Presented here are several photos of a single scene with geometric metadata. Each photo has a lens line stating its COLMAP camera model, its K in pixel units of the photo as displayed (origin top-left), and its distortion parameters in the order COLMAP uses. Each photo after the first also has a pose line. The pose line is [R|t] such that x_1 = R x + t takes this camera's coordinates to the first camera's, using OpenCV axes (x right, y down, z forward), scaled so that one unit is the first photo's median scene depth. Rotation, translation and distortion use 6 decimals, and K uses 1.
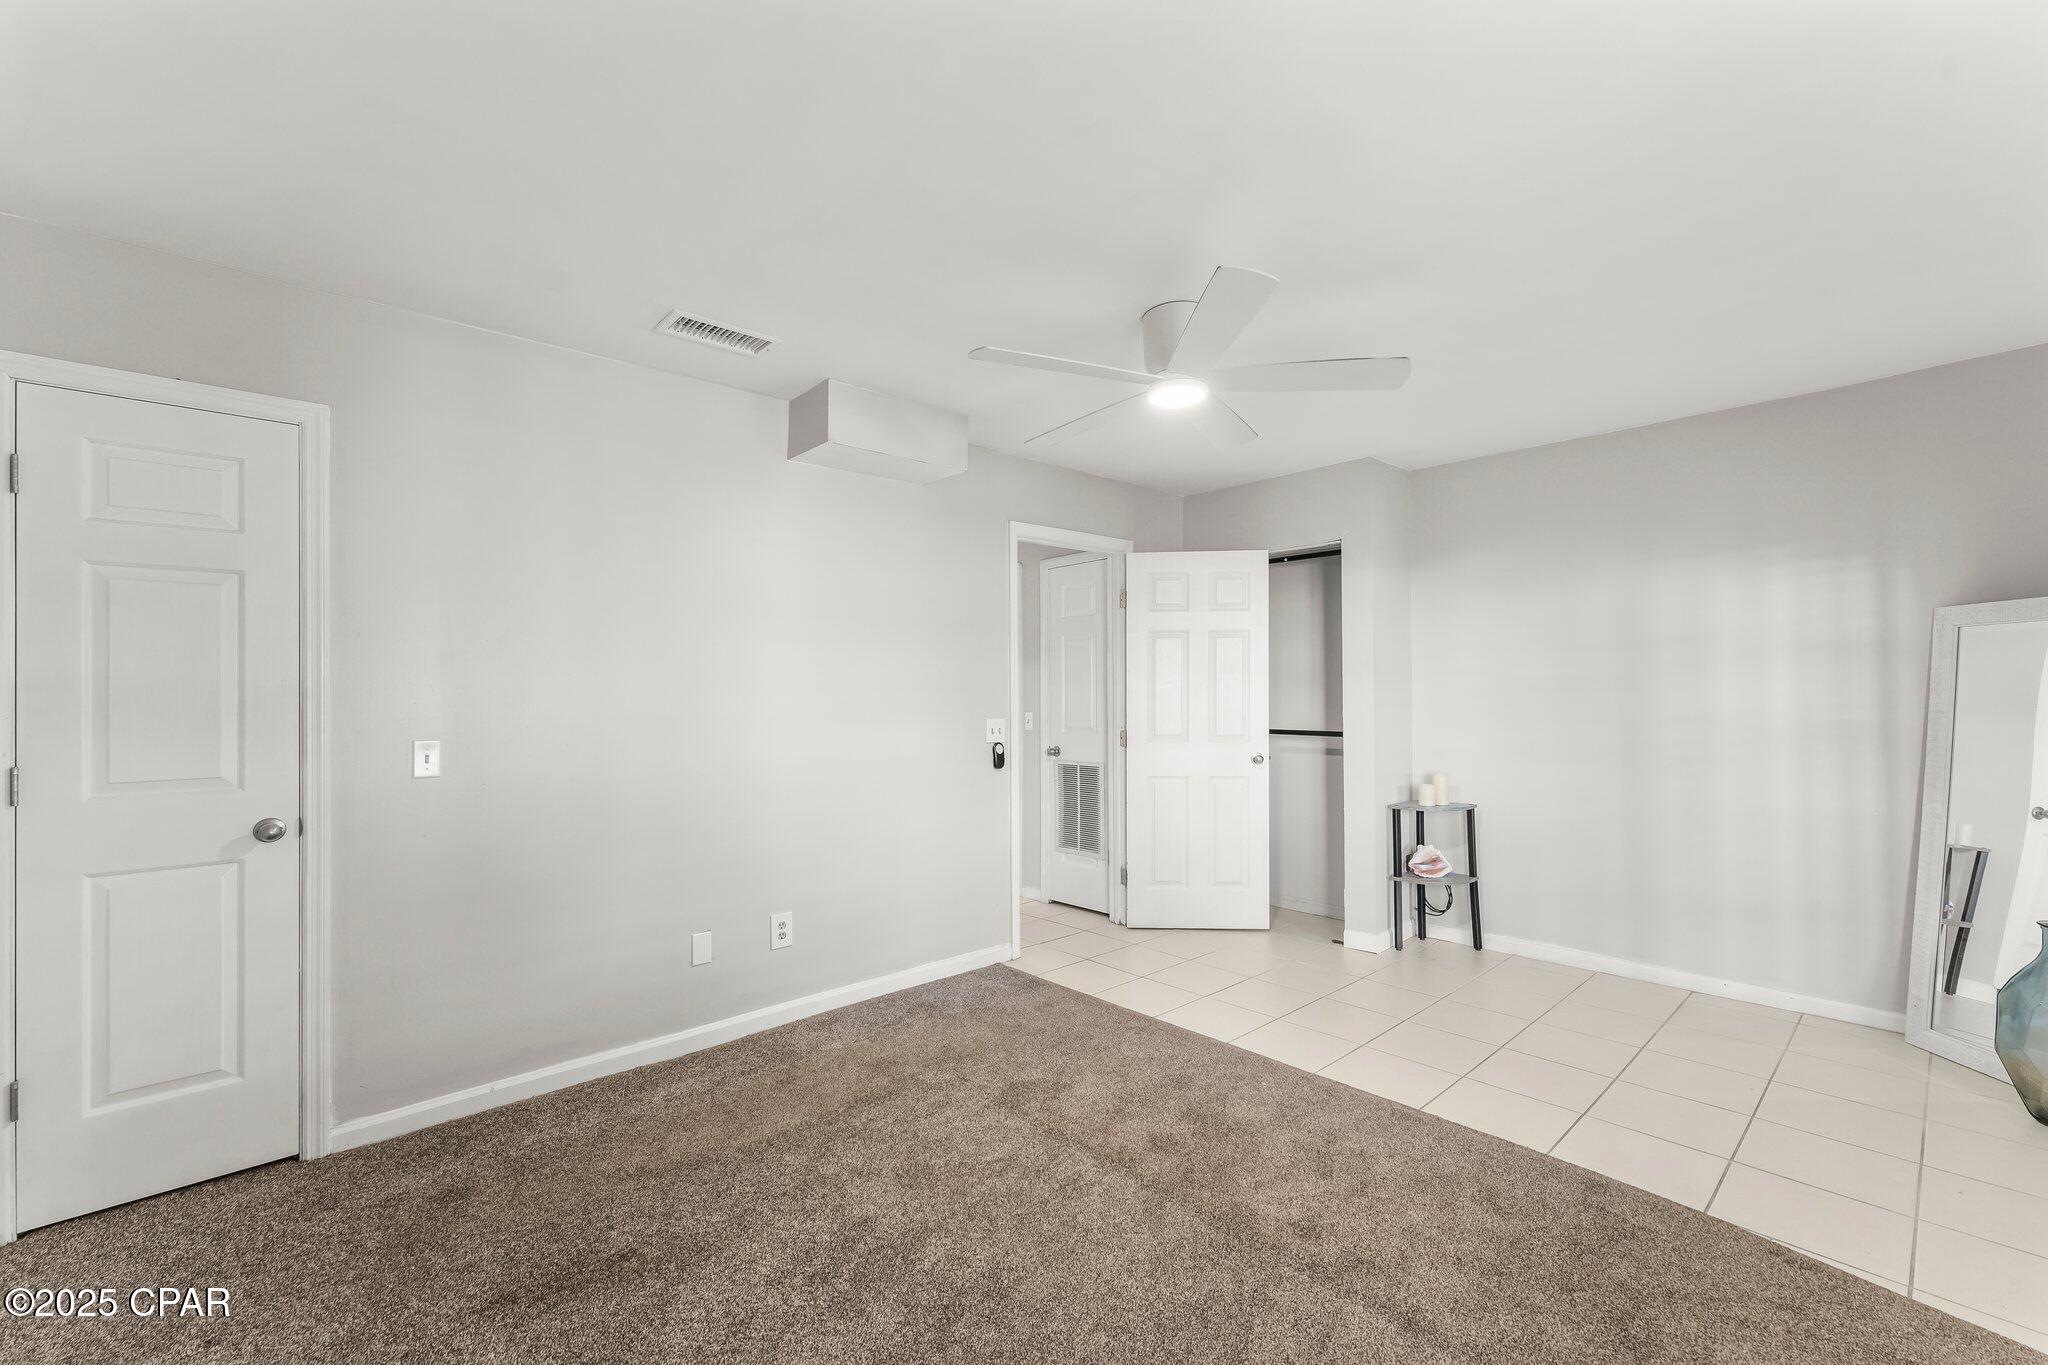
lens RADIAL K [[825.3, 0, 1020.2], [0, 825.3, 695.8], [0, 0, 1]] dist [0.001047, 0.000152]
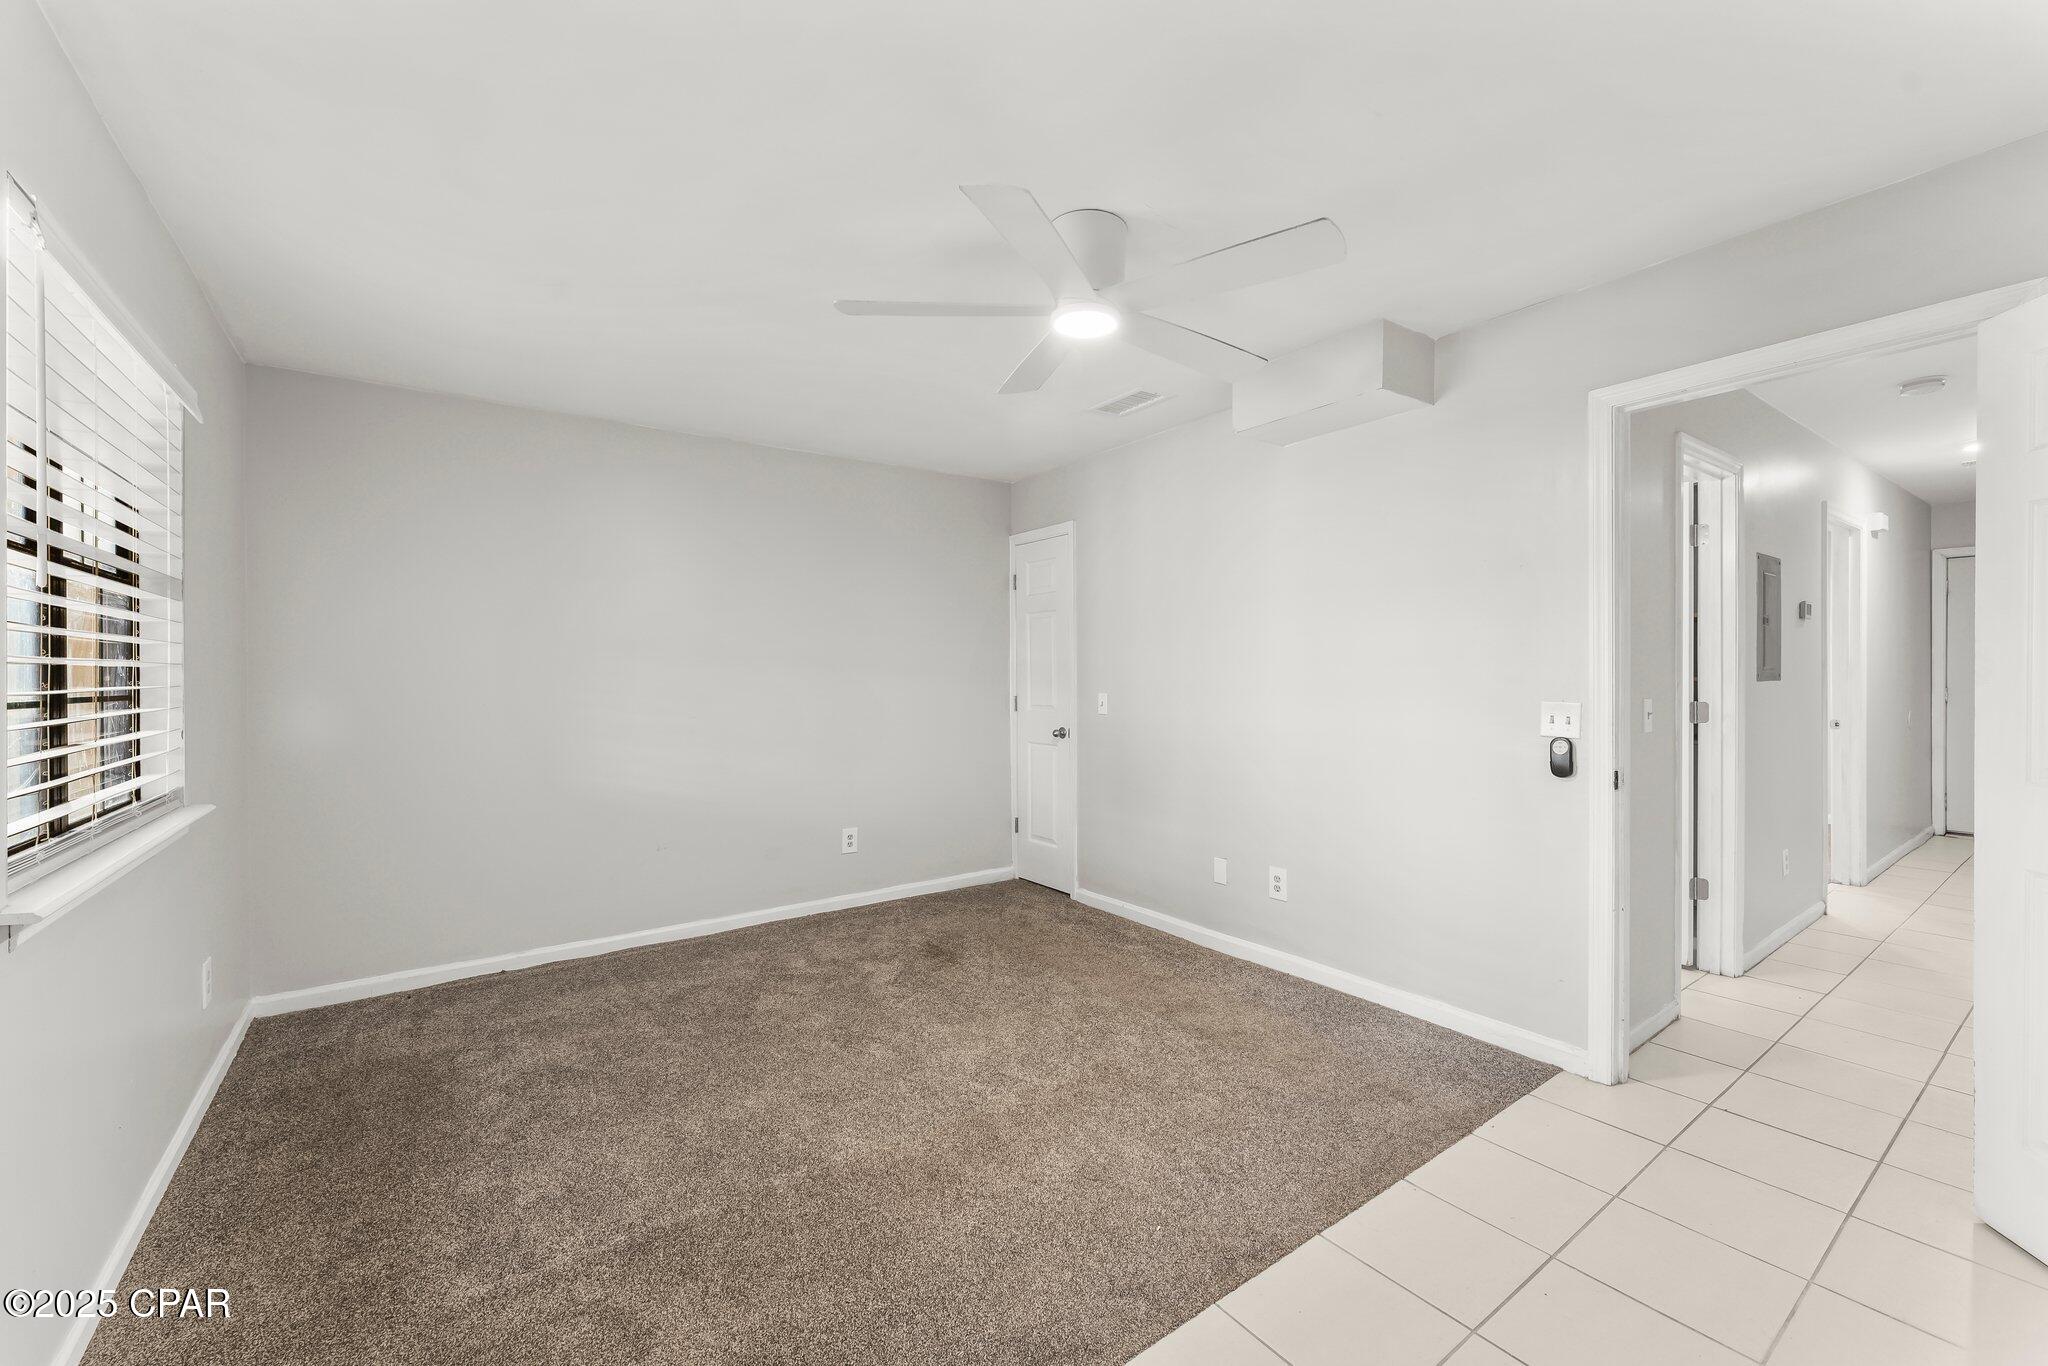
lens RADIAL K [[825.3, 0, 1015.7], [0, 825.3, 673.7], [0, 0, 1]] dist [0.001047, 0.000152]
pose [[-0.096710, 0.012902, -0.995229, 0.829838], [0.009987, 0.999878, 0.011992, -0.008320], [0.995262, -0.008779, -0.096827, 0.773848]]
